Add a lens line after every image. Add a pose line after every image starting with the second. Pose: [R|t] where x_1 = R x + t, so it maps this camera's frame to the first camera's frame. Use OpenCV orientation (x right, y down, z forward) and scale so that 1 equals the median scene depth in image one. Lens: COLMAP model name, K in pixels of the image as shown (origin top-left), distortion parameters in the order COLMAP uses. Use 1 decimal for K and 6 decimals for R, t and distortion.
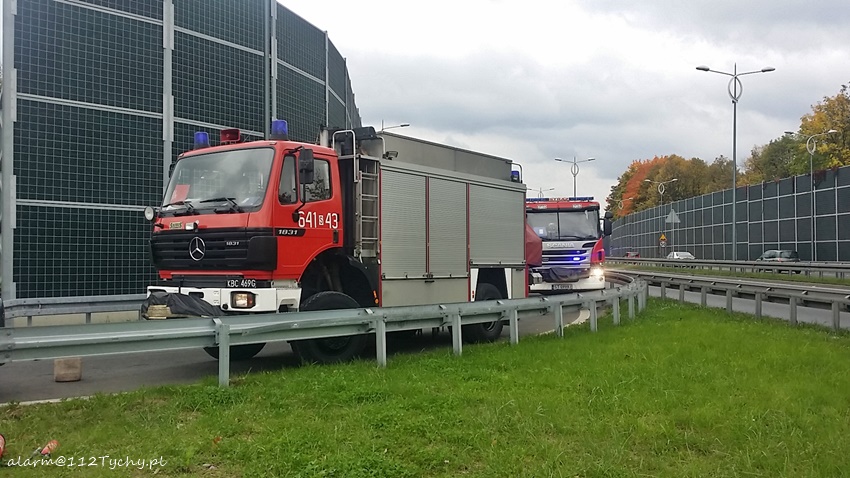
lens RADIAL K [[798.1, 0, 425.6], [0, 798.1, 238.3], [0, 0, 1]] dist [0.052876, 0.000000]
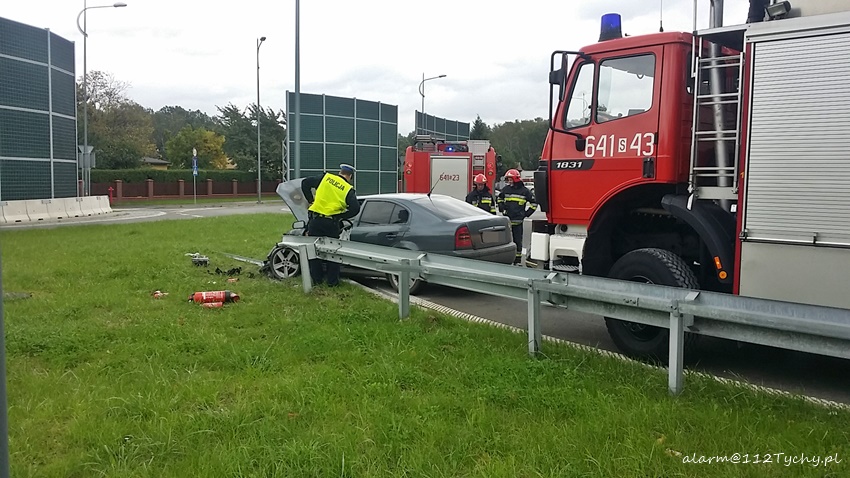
lens RADIAL K [[798.1, 0, 428.7], [0, 798.1, 242.6], [0, 0, 1]] dist [0.052876, 0.000000]
pose [[-0.126484, 0.078811, -0.988833, 1.803540], [0.021276, 0.996825, 0.076726, 0.014772], [0.991740, -0.011334, -0.127759, 2.805100]]
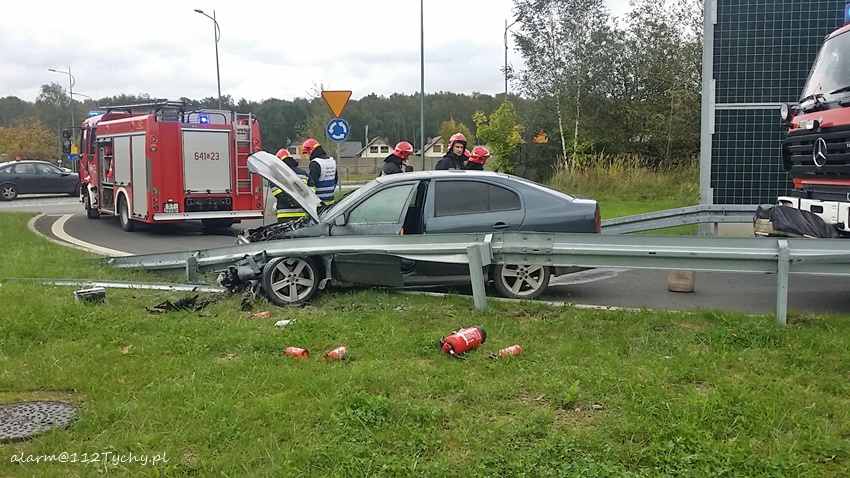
lens RADIAL K [[798.1, 0, 425.5], [0, 798.1, 241.0], [0, 0, 1]] dist [0.052876, 0.000000]
pose [[0.573174, 0.078133, -0.815700, 0.106837], [0.021302, 0.993687, 0.110151, 0.002411], [0.819157, -0.080512, 0.567891, 0.134153]]
